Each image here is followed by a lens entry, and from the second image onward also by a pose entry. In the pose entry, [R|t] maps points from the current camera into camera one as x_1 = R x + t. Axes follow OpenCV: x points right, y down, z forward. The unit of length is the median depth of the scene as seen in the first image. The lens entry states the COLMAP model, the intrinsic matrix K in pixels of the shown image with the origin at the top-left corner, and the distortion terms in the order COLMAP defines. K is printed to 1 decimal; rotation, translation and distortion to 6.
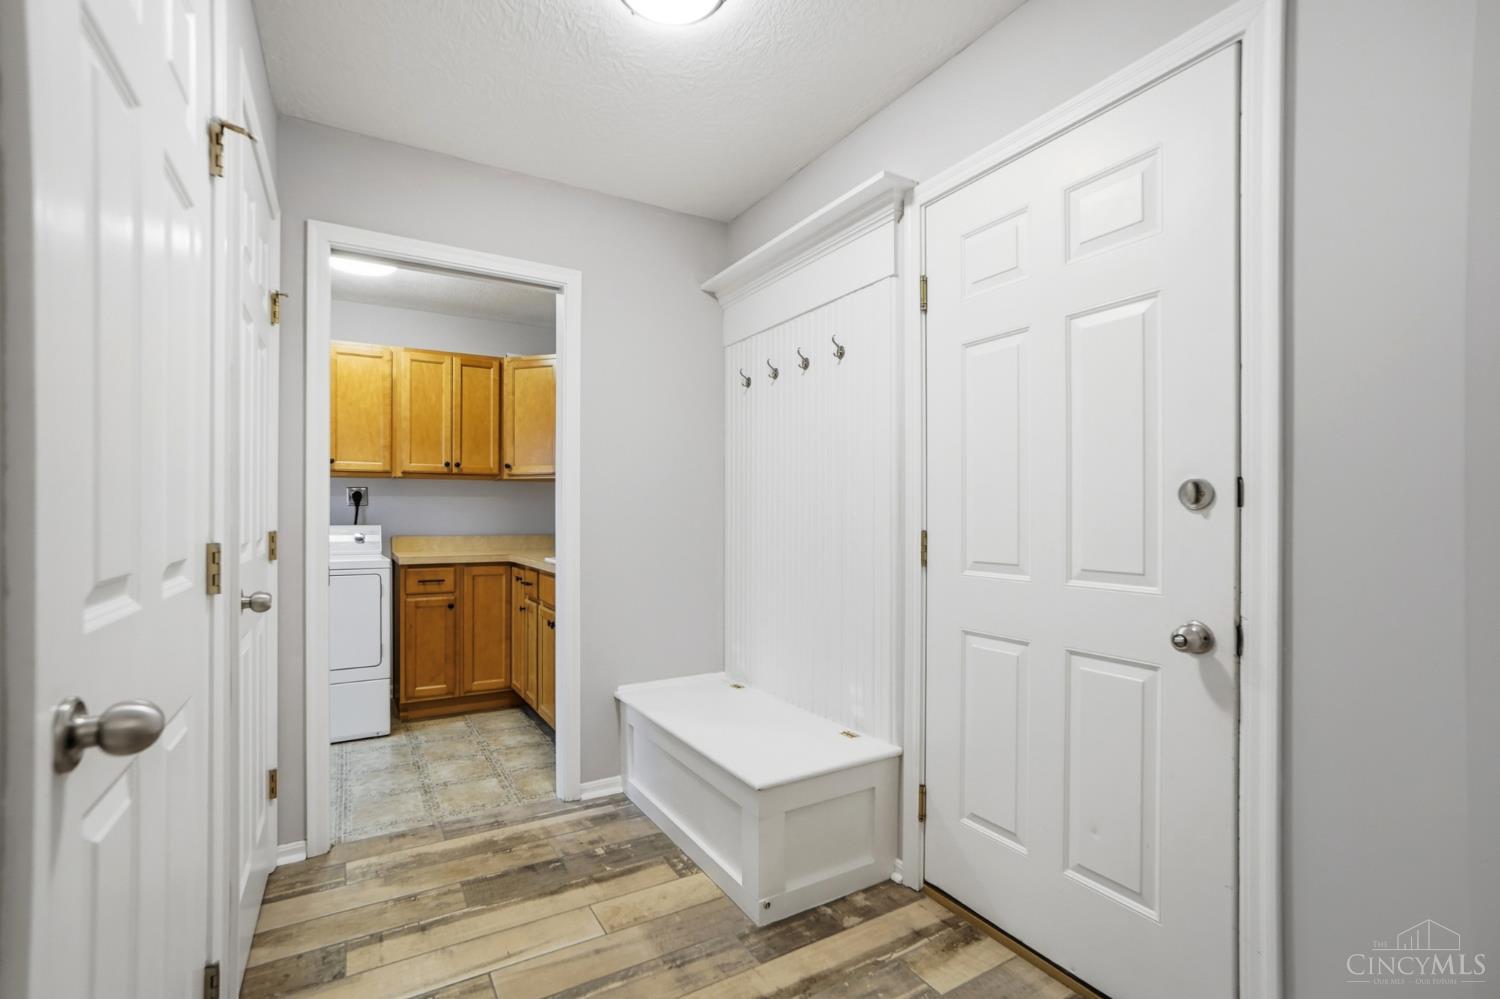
lens RADIAL K [[668.2, 0, 750.5], [0, 668.2, 513.7], [0, 0, 1]] dist [-0.040423, 0.006689]
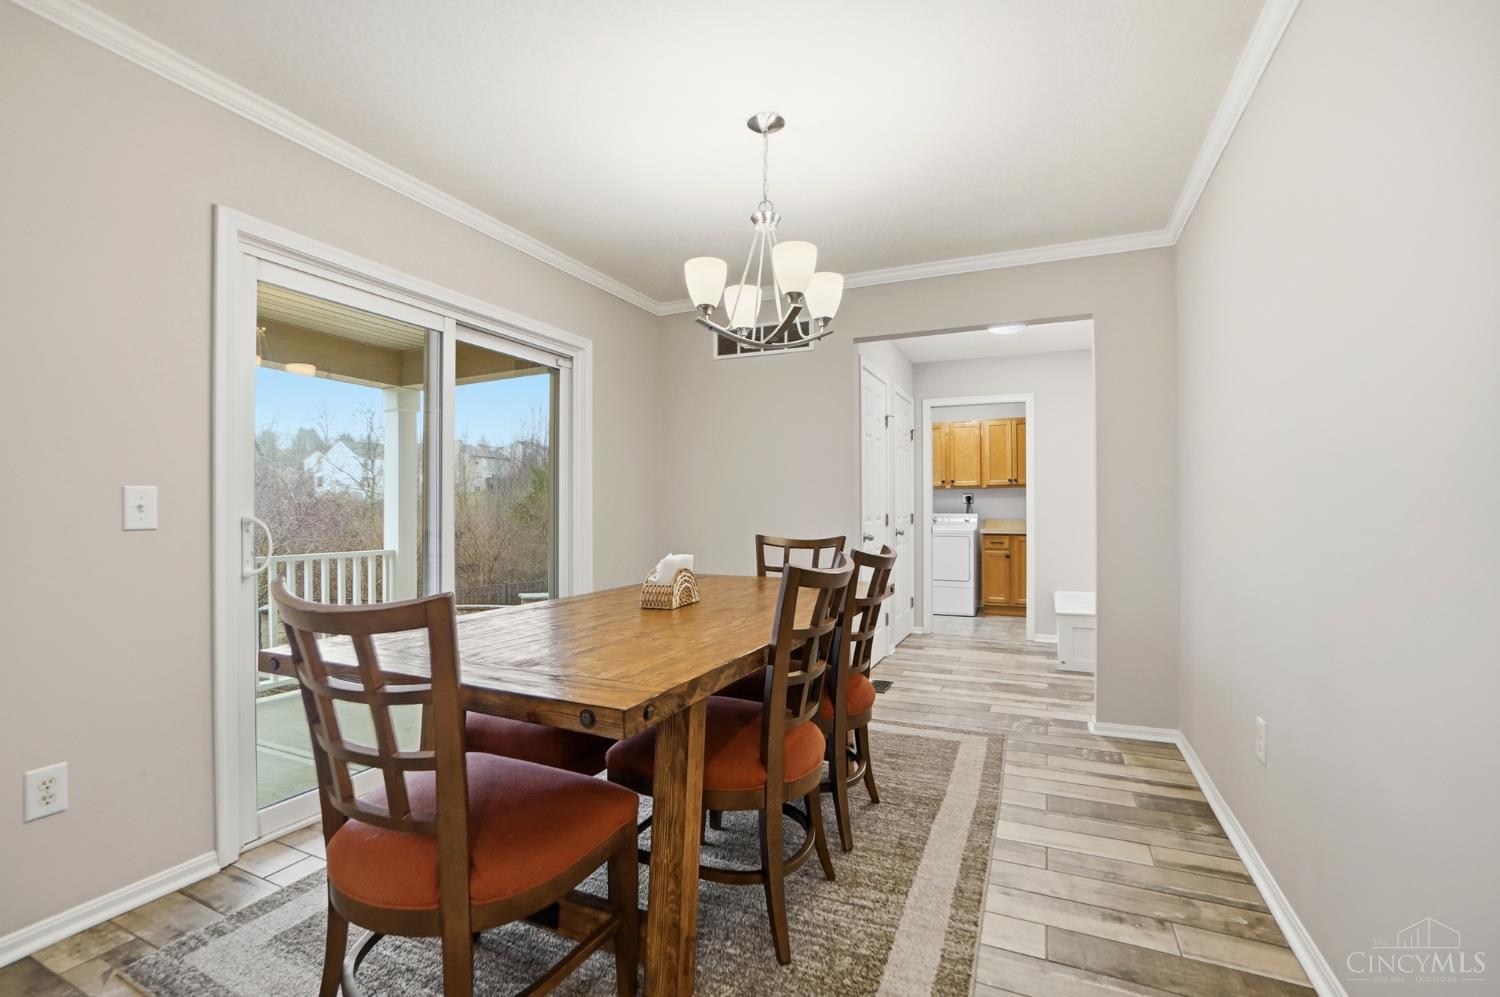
lens RADIAL K [[668.2, 0, 744.2], [0, 668.2, 504.9], [0, 0, 1]] dist [-0.040423, 0.006689]
pose [[0.564946, -0.007408, -0.825094, 0.671867], [0.004386, 0.999973, -0.005975, 0.001061], [0.825116, -0.000243, 0.564963, -0.669705]]
